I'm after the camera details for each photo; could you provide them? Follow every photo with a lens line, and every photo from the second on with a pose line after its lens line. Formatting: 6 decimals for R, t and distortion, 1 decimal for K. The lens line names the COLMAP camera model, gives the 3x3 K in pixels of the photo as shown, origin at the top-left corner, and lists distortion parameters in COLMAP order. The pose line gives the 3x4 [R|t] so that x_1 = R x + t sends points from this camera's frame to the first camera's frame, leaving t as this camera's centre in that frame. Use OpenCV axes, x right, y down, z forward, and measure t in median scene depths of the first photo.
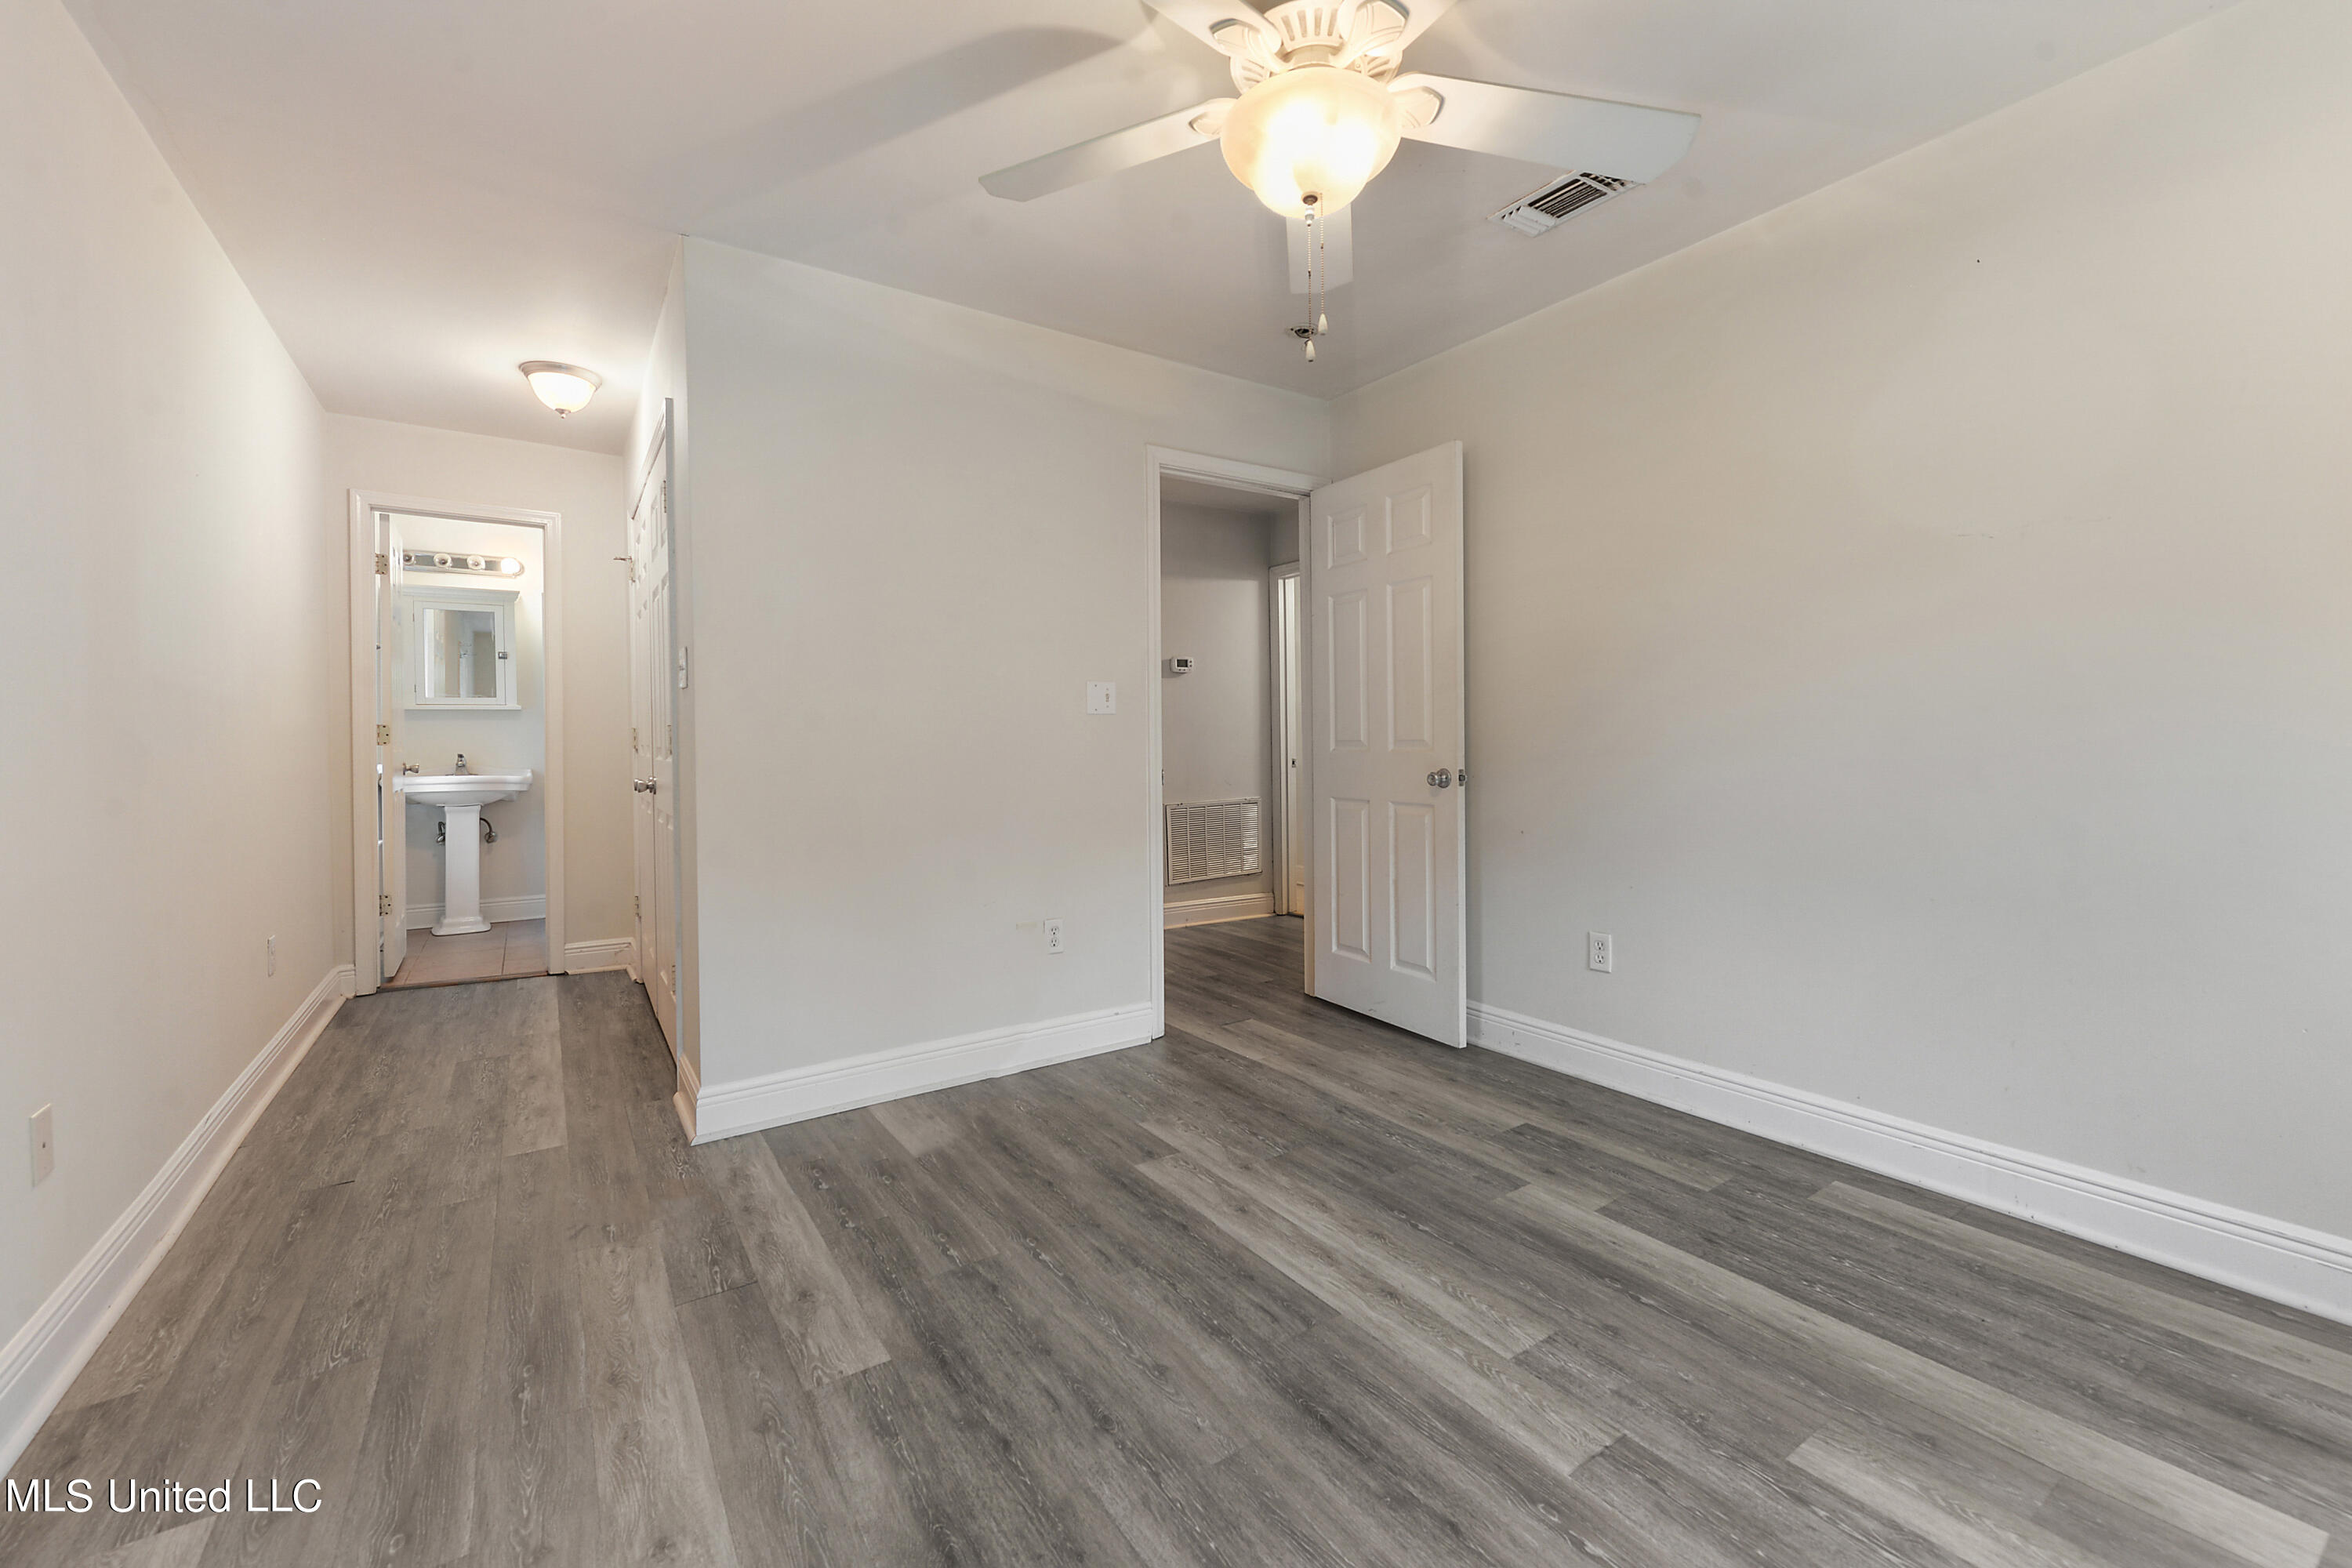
lens RADIAL K [[931.3, 0, 1172.4], [0, 931.3, 761.3], [0, 0, 1]] dist [0.000318, -0.000434]
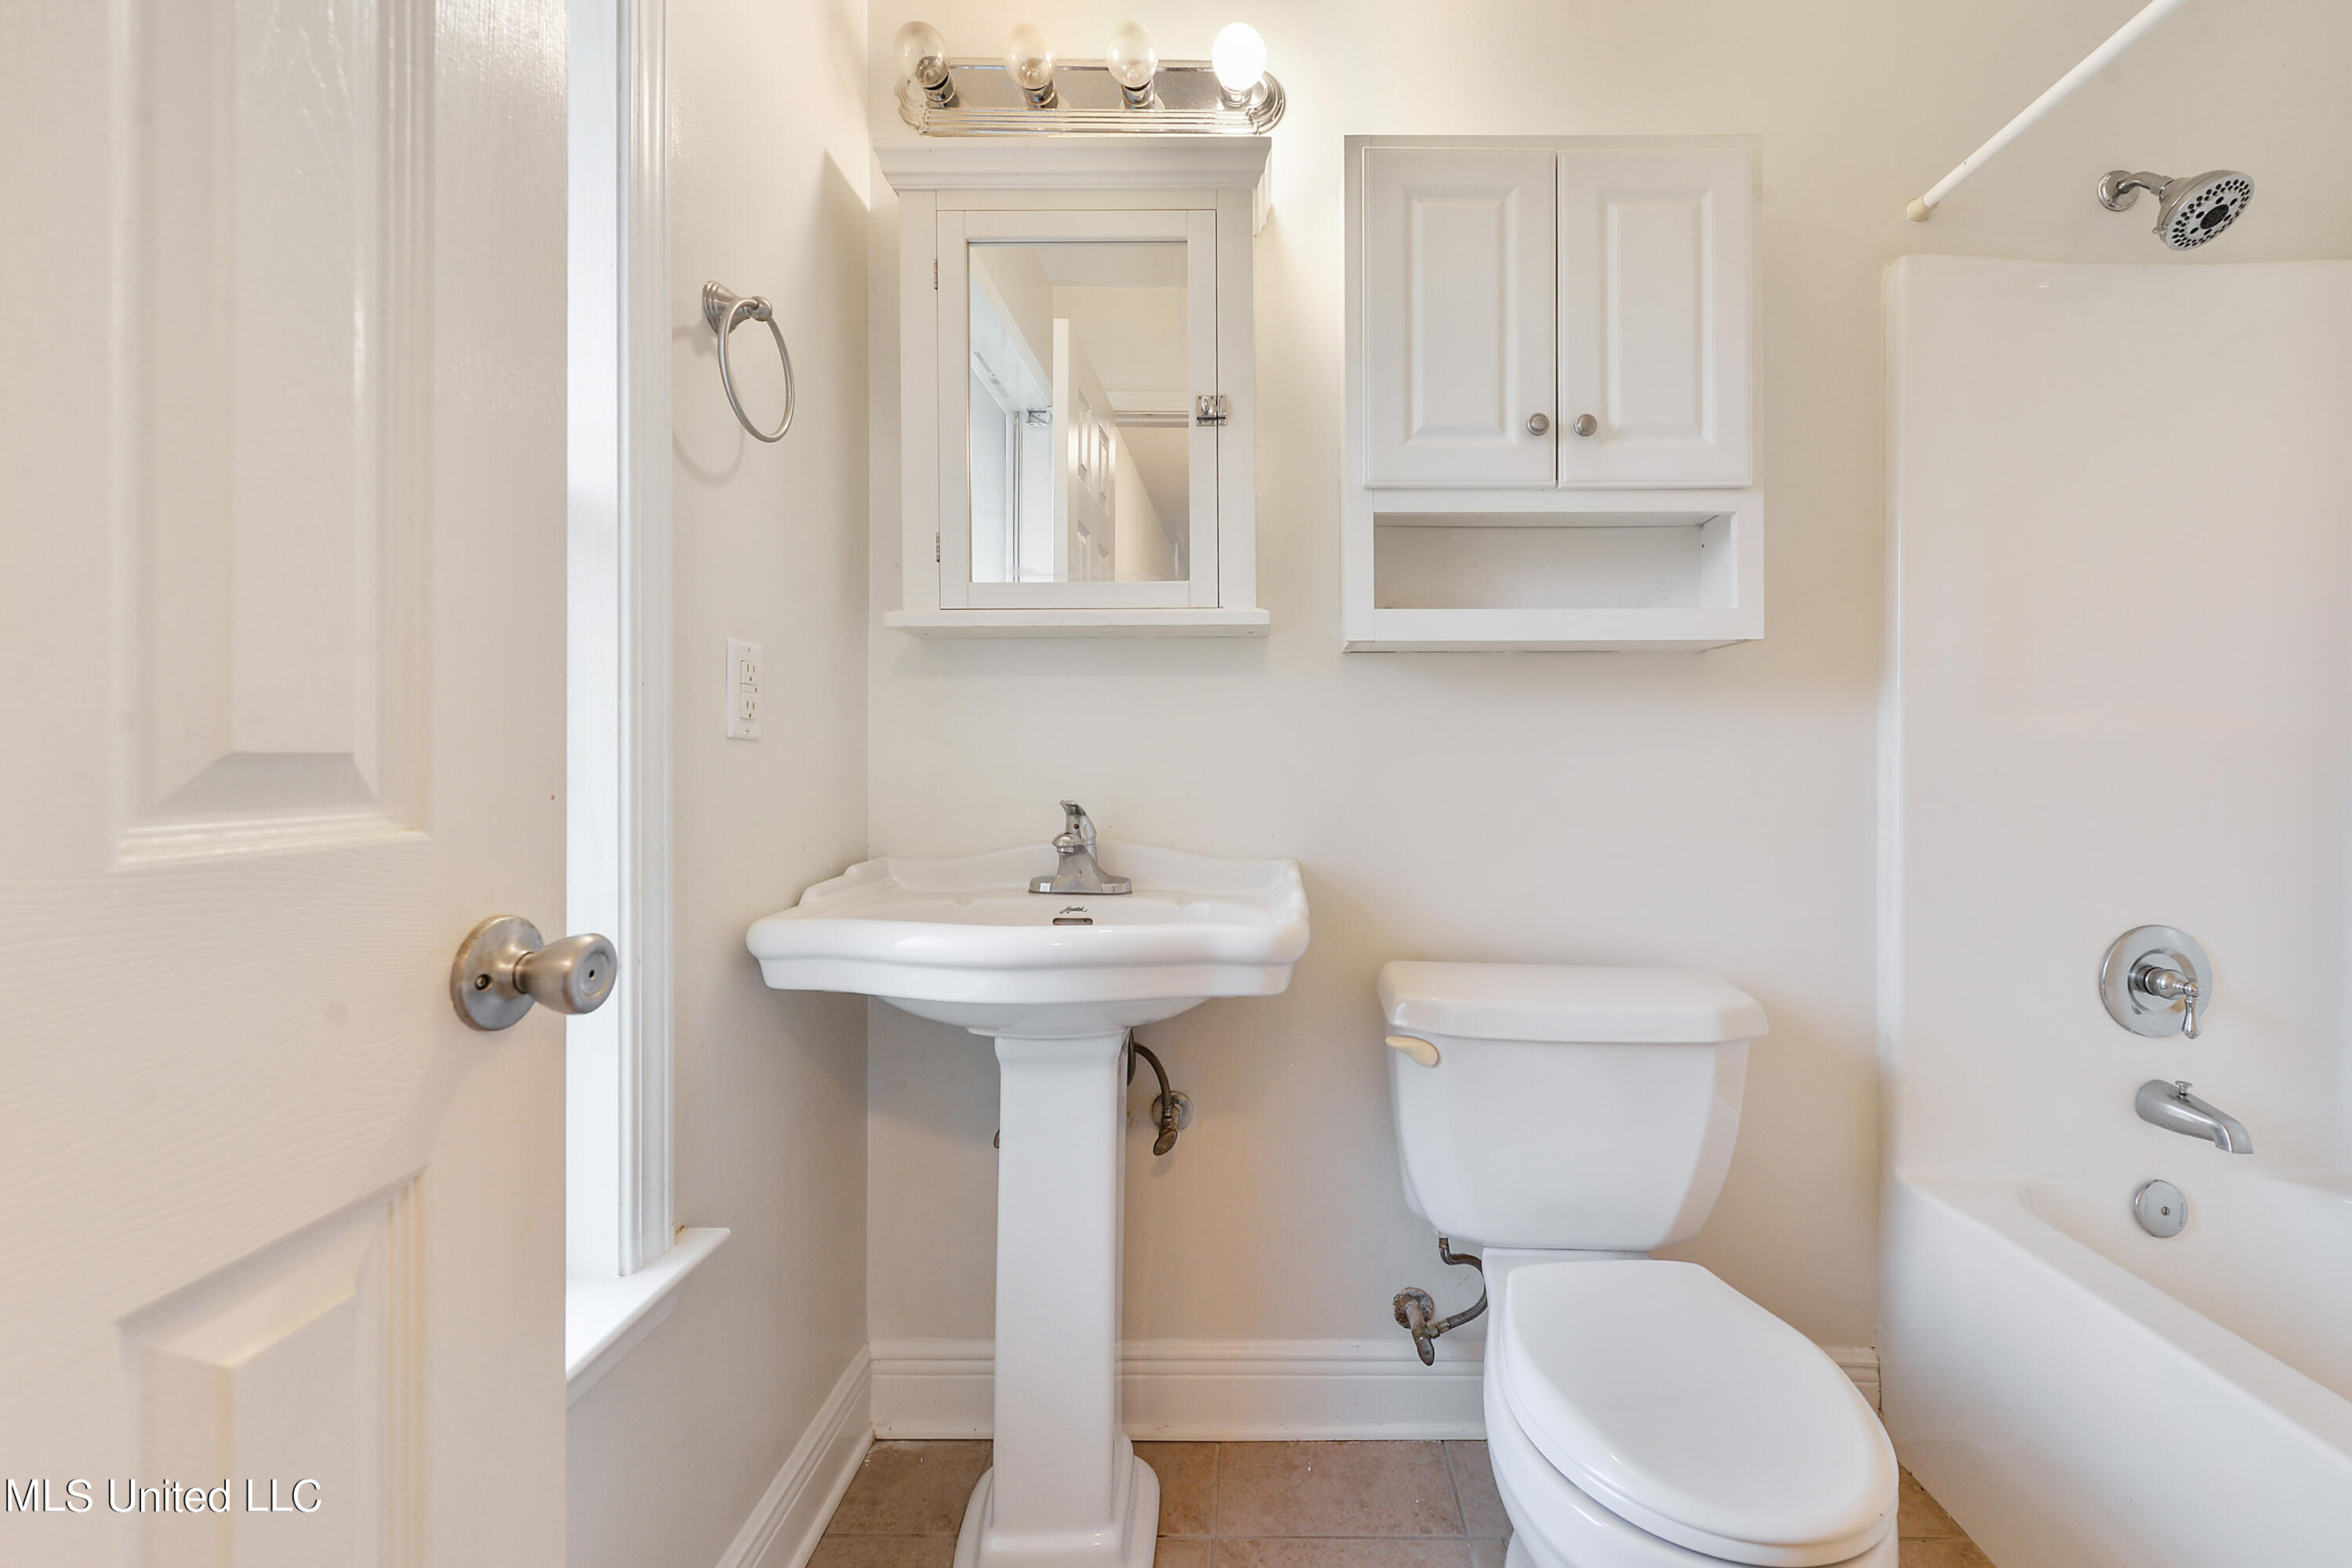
lens RADIAL K [[931.3, 0, 1172.4], [0, 931.3, 761.3], [0, 0, 1]] dist [0.000318, -0.000434]
pose [[0.793642, -0.001169, -0.608384, -0.606392], [-0.005964, 0.999935, -0.009702, -0.019277], [0.608356, 0.011328, 0.793583, 0.843375]]
